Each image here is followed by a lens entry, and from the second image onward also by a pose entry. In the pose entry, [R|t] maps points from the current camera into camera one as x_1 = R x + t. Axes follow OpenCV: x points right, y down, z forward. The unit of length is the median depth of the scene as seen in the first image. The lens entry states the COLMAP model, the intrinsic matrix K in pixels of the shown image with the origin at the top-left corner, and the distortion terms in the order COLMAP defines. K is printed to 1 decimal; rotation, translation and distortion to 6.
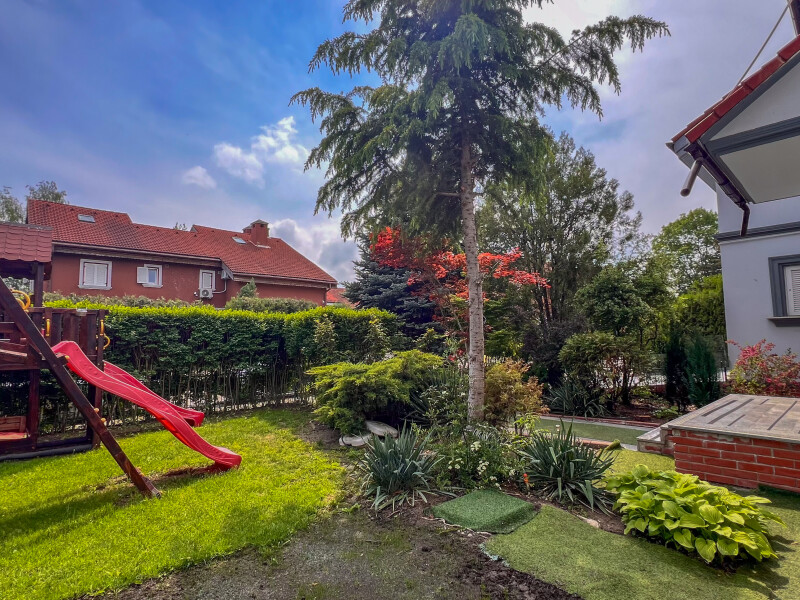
lens RADIAL K [[425.7, 0, 404.6], [0, 425.7, 303.3], [0, 0, 1]] dist [0.002126, -0.000168]
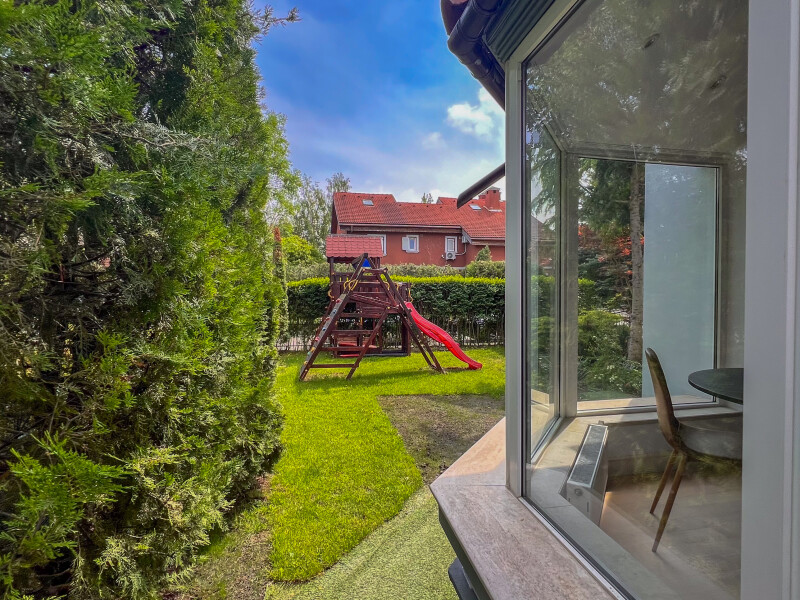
lens RADIAL K [[400.9, 0, 404.4], [0, 400.9, 302.7], [0, 0, 1]] dist [-0.002928, -0.000105]
pose [[0.854417, 0.024825, -0.518995, 0.097785], [0.032031, 0.994441, 0.100301, -0.040633], [0.518600, -0.102323, 0.848872, -0.272744]]
